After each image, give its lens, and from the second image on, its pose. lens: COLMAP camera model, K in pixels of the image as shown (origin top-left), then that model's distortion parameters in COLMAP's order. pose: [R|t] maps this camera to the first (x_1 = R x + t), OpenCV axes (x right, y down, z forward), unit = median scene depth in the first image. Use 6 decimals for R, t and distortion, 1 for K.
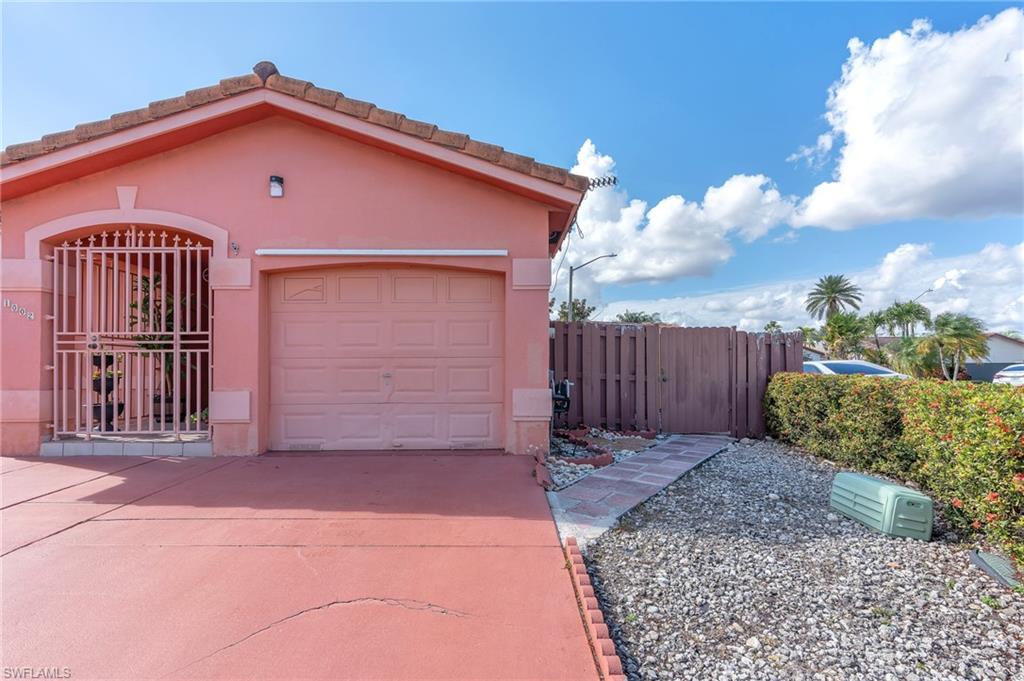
lens RADIAL K [[472.6, 0, 511.6], [0, 472.6, 343.7], [0, 0, 1]] dist [-0.012231, 0.001459]
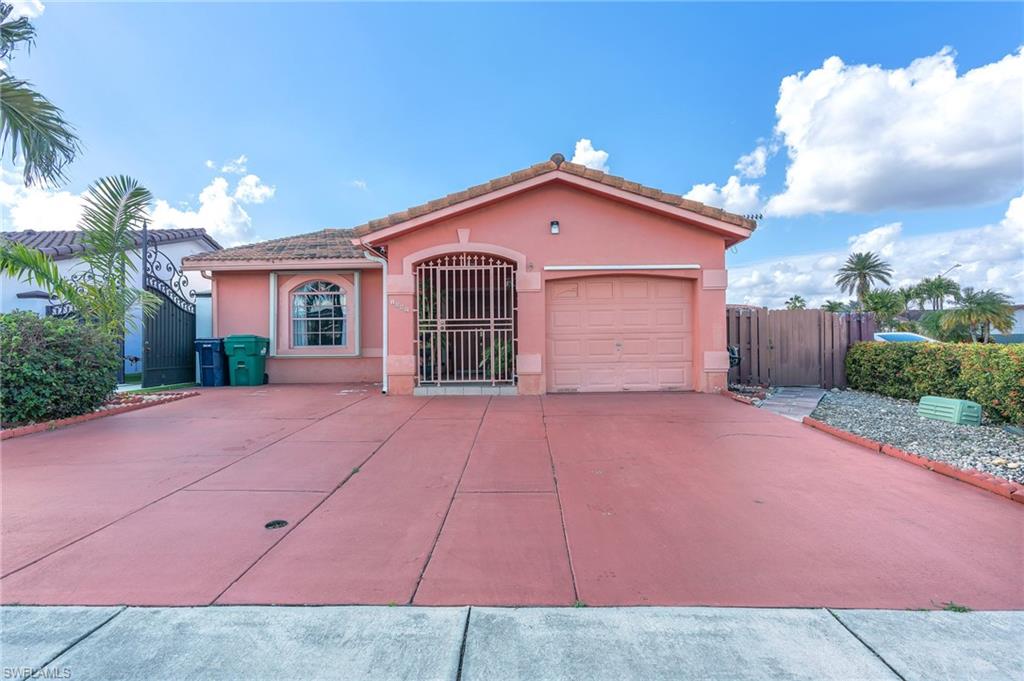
lens RADIAL K [[472.6, 0, 505.3], [0, 472.6, 319.9], [0, 0, 1]] dist [-0.012231, 0.001459]
pose [[0.999288, -0.011033, -0.036076, -0.608298], [0.011029, 0.999939, -0.000289, -0.019224], [0.036077, -0.000109, 0.999349, -0.610595]]
